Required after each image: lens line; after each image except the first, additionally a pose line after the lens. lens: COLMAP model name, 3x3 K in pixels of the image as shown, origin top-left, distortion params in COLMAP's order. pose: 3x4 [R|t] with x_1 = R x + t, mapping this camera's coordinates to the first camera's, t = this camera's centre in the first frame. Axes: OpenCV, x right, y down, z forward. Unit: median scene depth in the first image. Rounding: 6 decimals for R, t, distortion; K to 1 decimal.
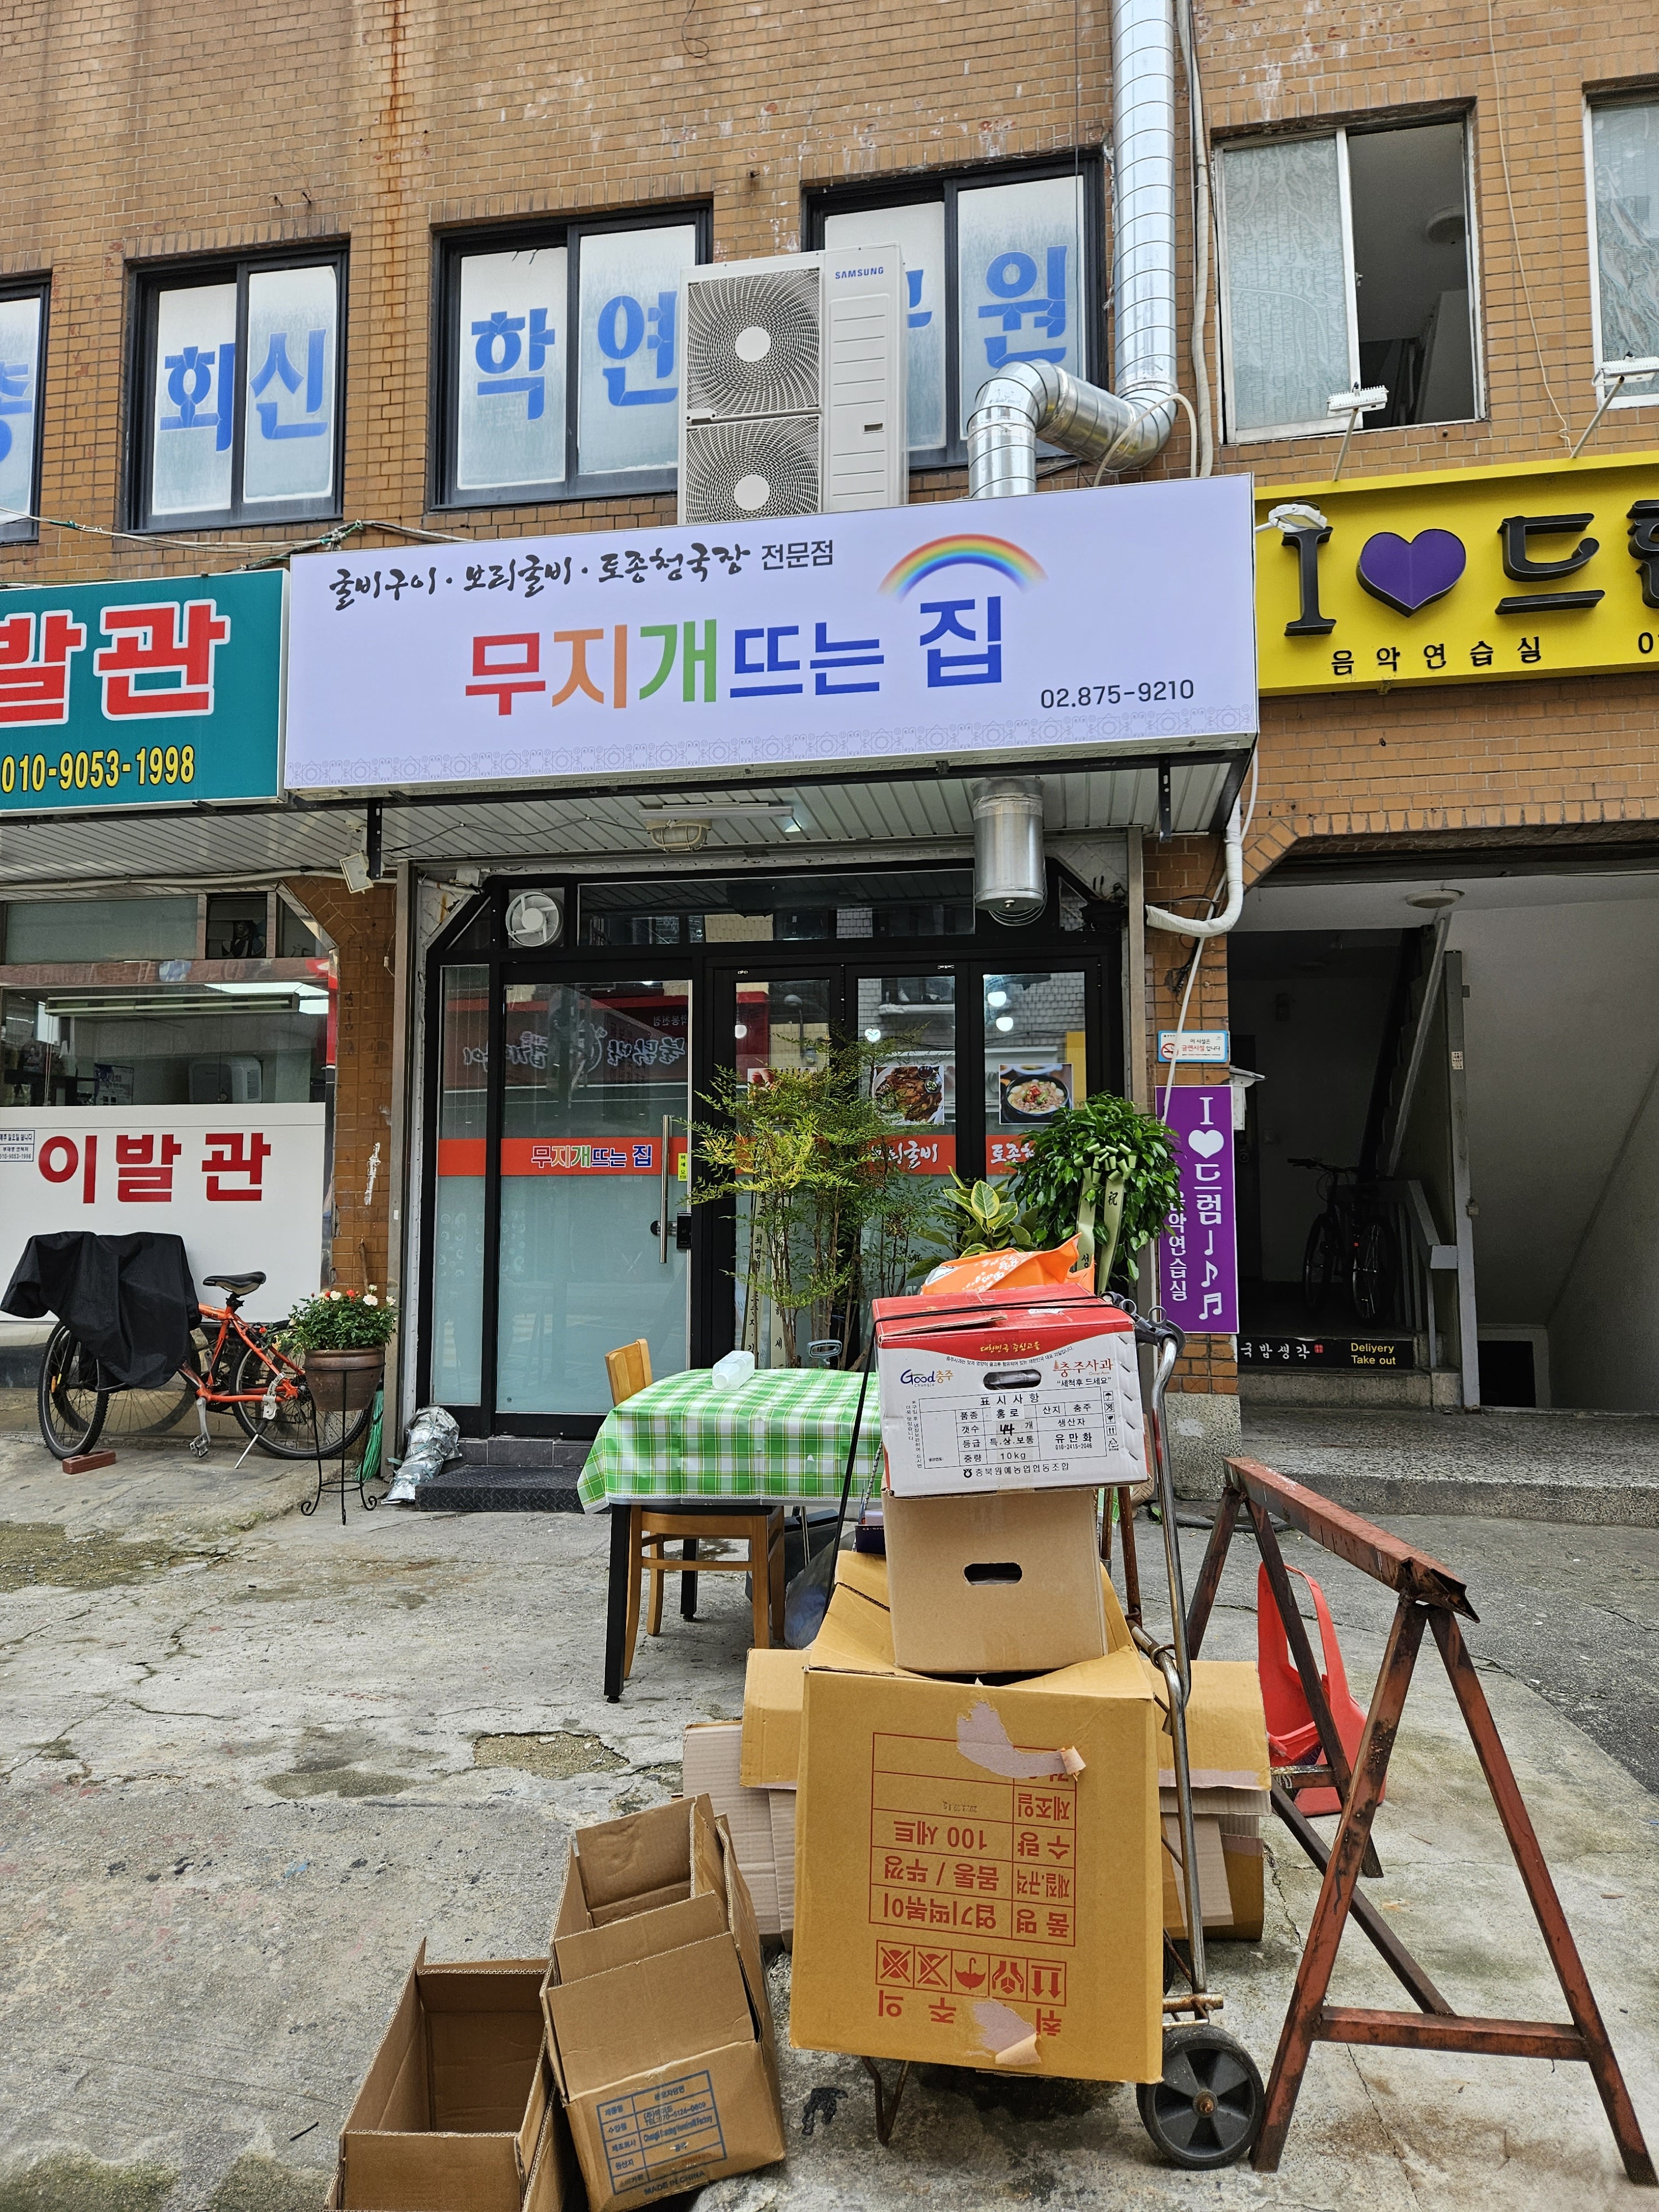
lens RADIAL K [[1470.3, 0, 812.1], [0, 1470.3, 1074.8], [0, 0, 1]] dist [0.072587, -0.056538]
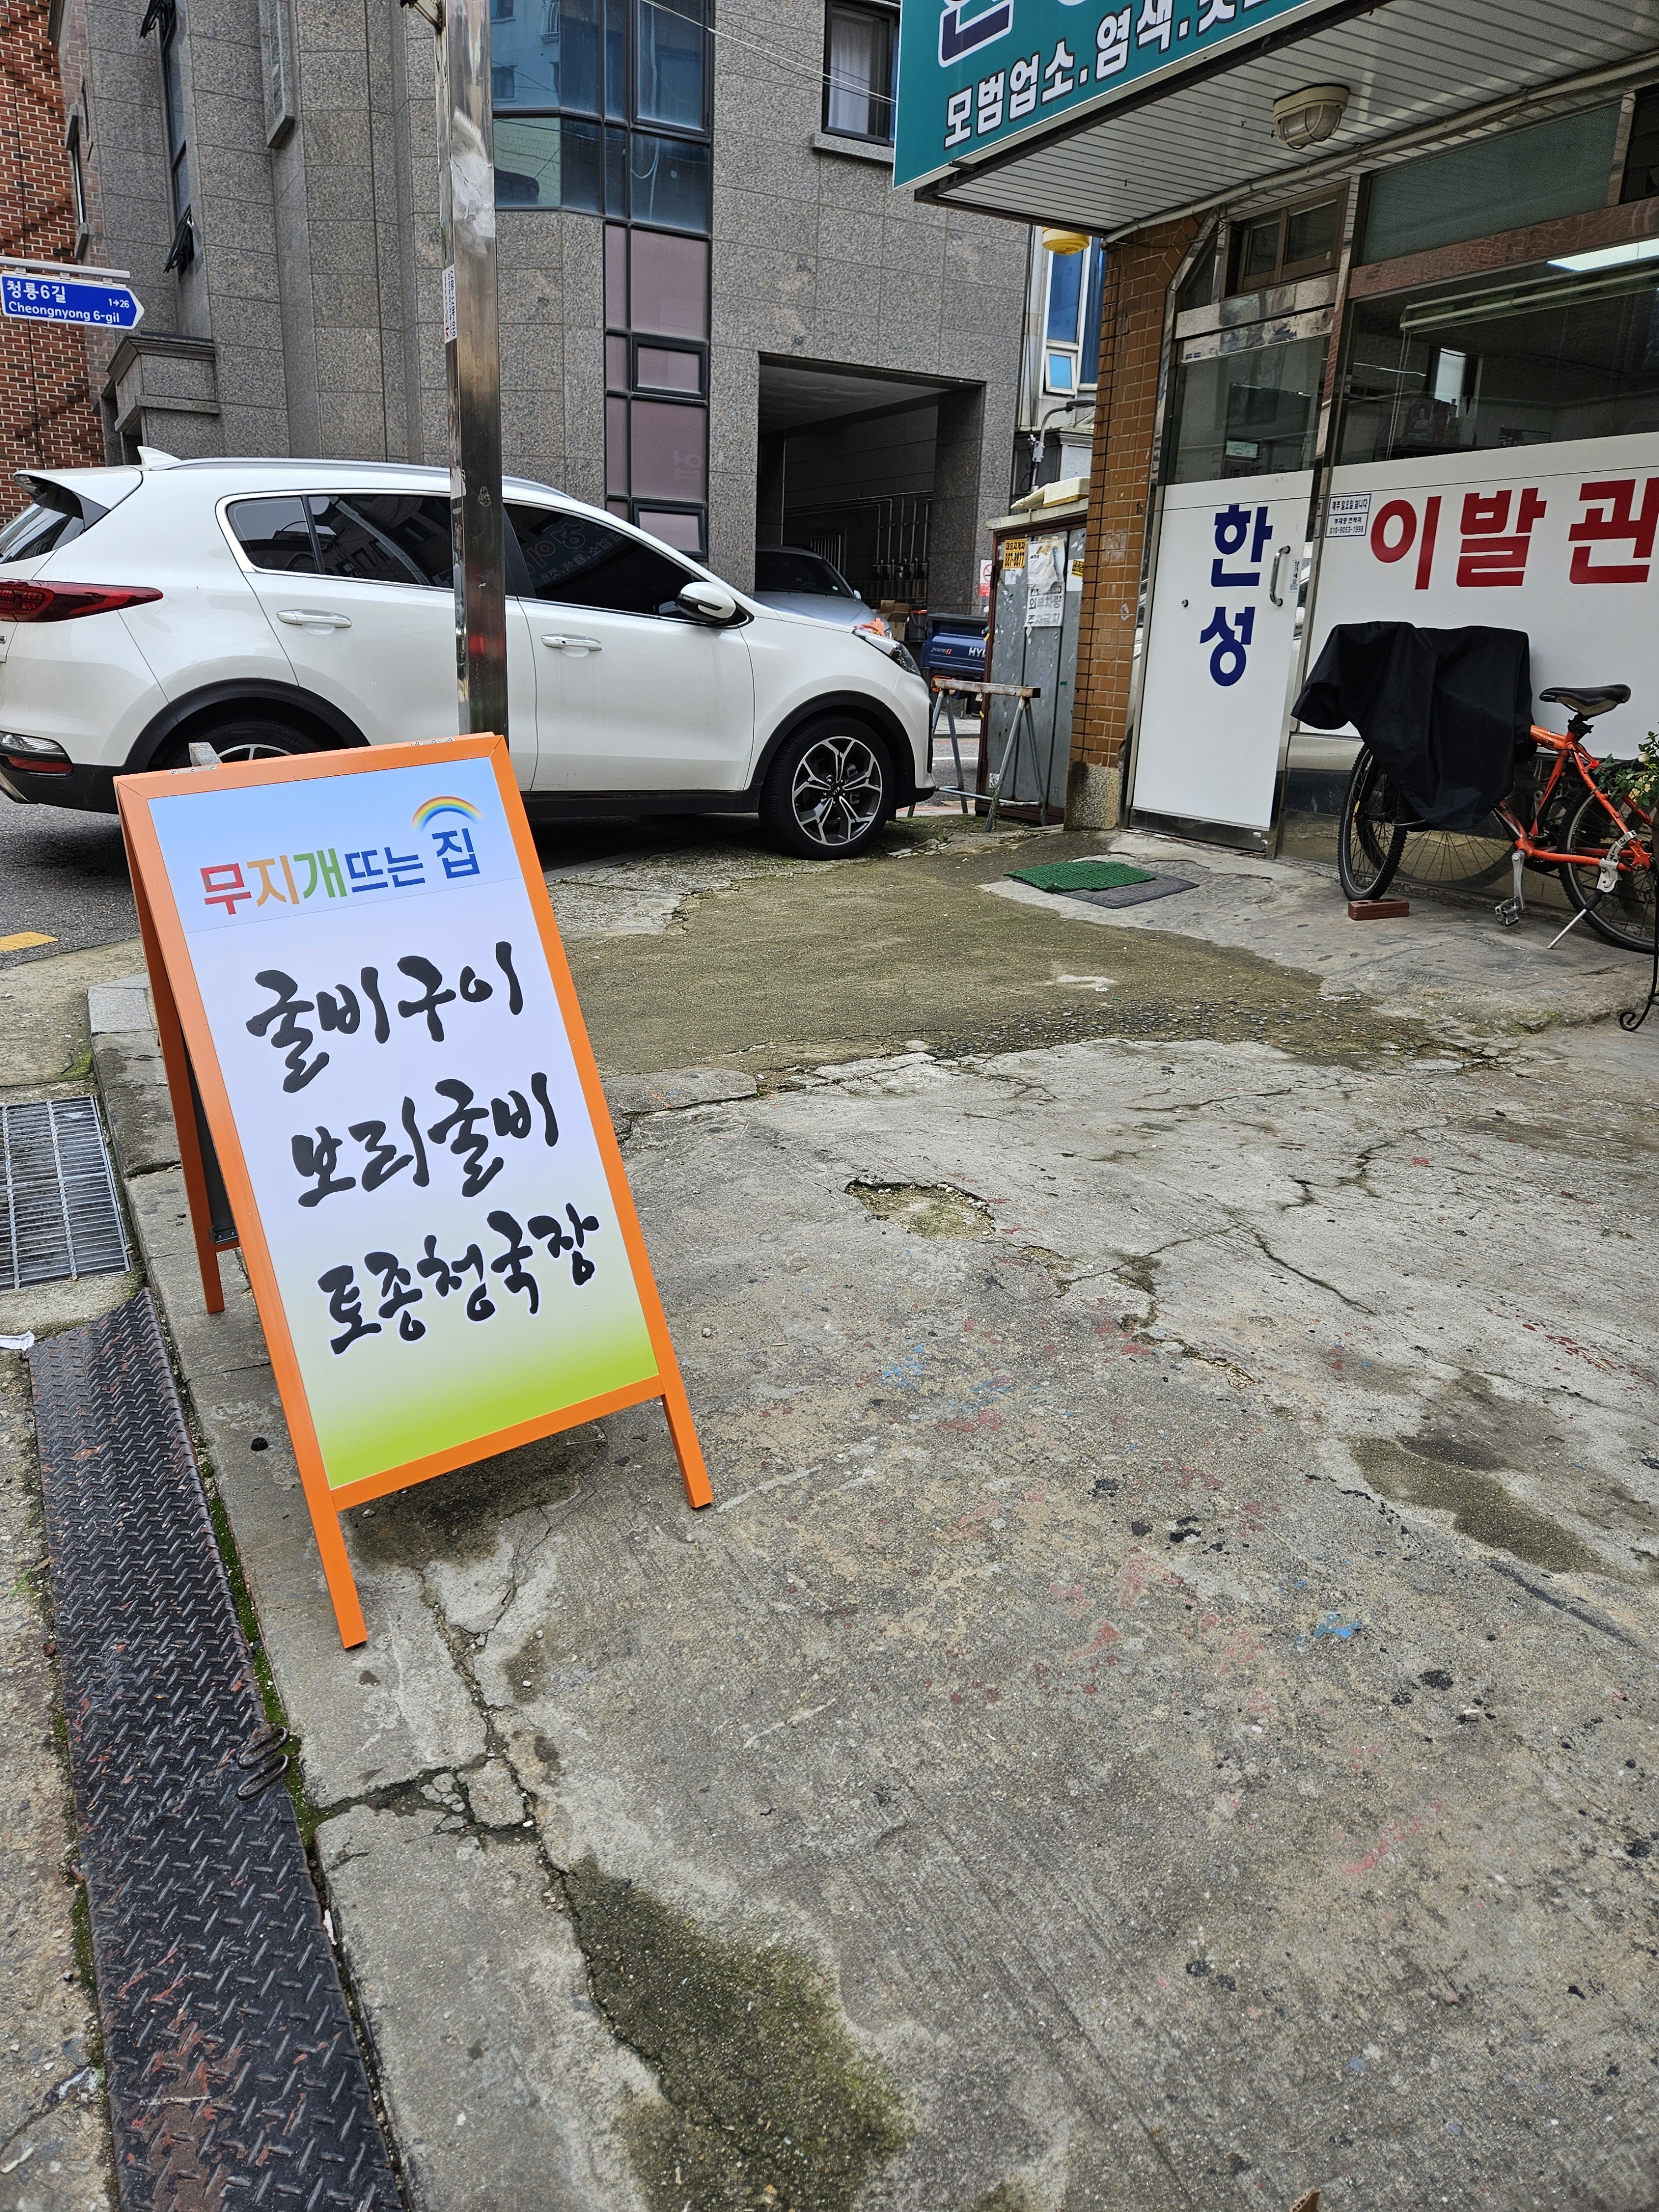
lens RADIAL K [[1470.3, 0, 812.1], [0, 1470.3, 1074.8], [0, 0, 1]] dist [0.072587, -0.056538]
pose [[0.623503, 0.241752, -0.743506, -0.042025], [0.039900, 0.939913, 0.339075, 0.055194], [0.780802, -0.241080, 0.576392, 0.269988]]
